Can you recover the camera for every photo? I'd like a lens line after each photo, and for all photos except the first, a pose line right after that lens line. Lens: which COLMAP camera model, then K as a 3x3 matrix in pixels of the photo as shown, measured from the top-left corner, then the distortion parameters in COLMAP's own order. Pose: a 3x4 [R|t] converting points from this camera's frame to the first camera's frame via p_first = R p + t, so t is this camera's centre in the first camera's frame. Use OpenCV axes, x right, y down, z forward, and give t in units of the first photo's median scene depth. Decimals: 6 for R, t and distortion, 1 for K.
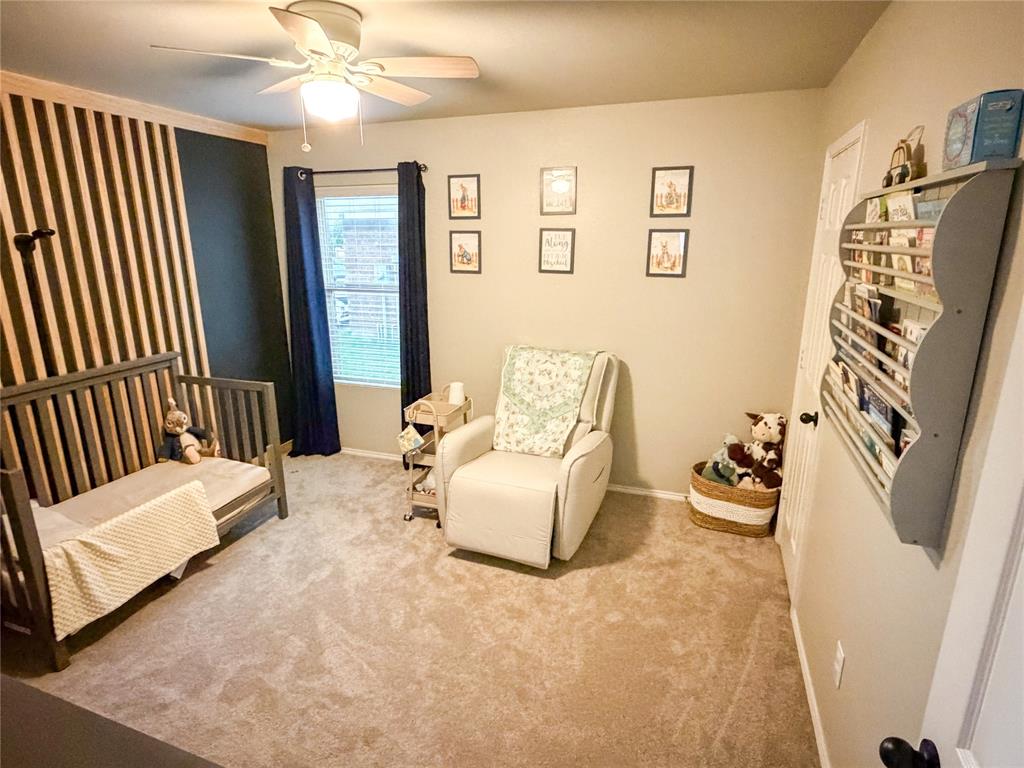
lens RADIAL K [[559.7, 0, 512.1], [0, 559.7, 378.2], [0, 0, 1]] dist [0.001092, 0.000395]
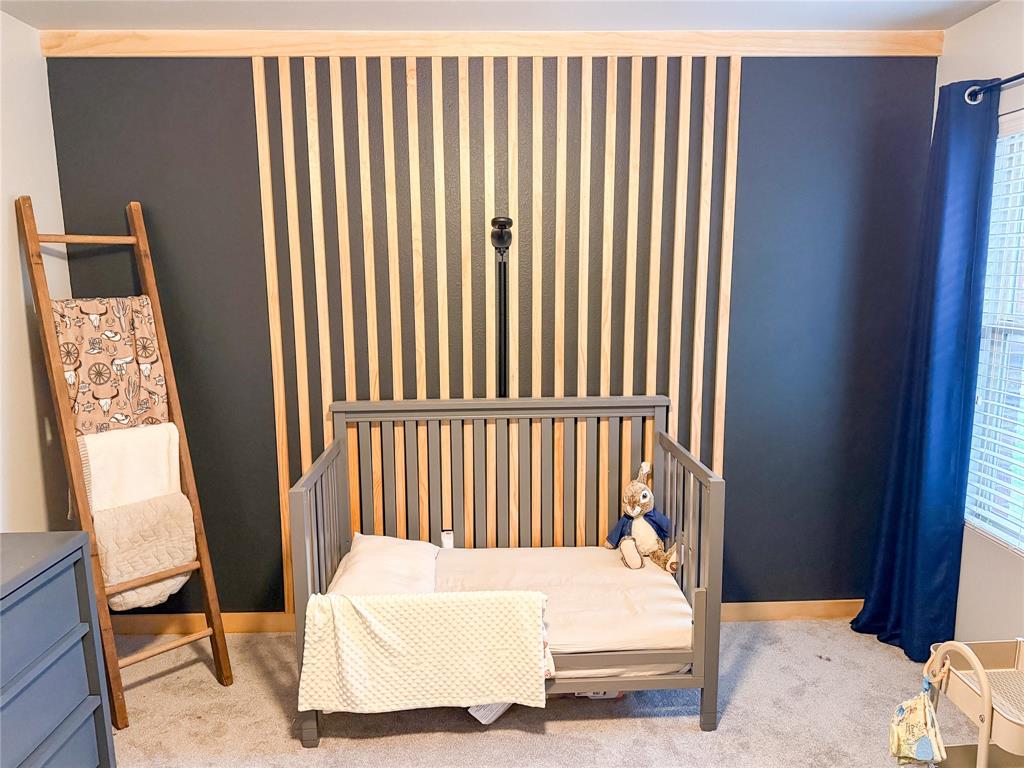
lens RADIAL K [[716.2, 0, 512.2], [0, 716.2, 382.2], [0, 0, 1]] dist [0.112120, -0.148091]
pose [[0.353905, 0.143484, -0.924210, 0.151067], [-0.216507, 0.973890, 0.068290, -0.097150], [0.909877, 0.175930, 0.375730, 0.583002]]
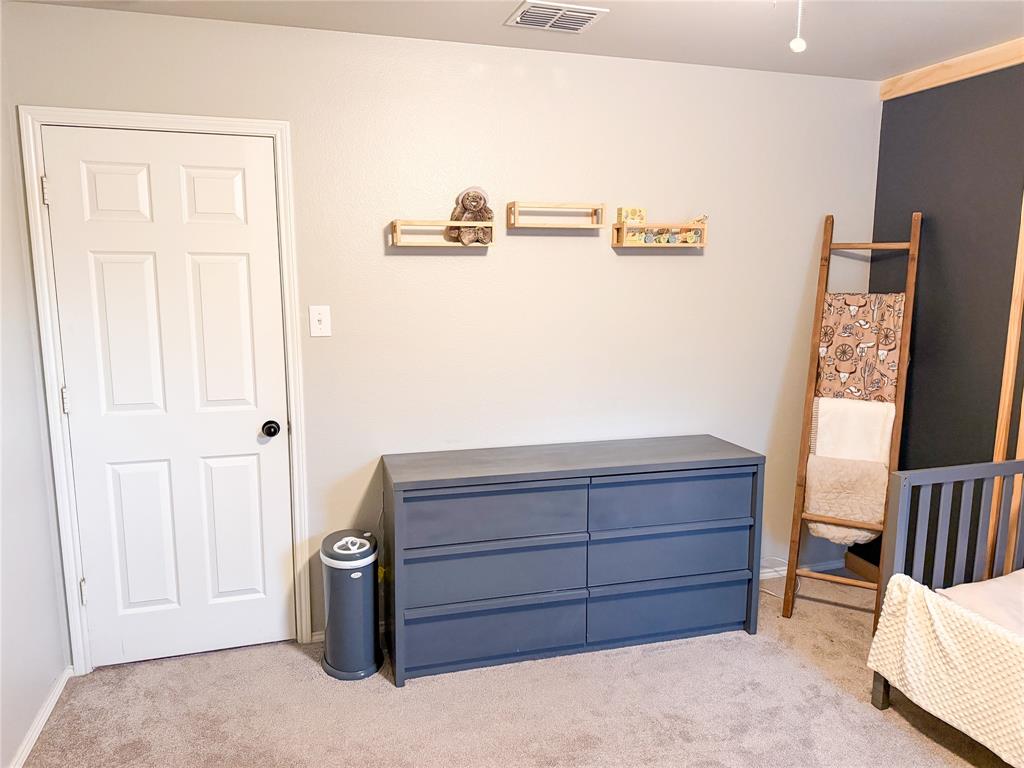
lens RADIAL K [[716.2, 0, 512.2], [0, 716.2, 382.2], [0, 0, 1]] dist [0.112120, -0.148091]
pose [[-0.811825, 0.084391, -0.577770, 0.219560], [-0.146431, 0.928455, 0.341363, -0.201988], [0.565241, 0.361731, -0.741386, 1.010146]]
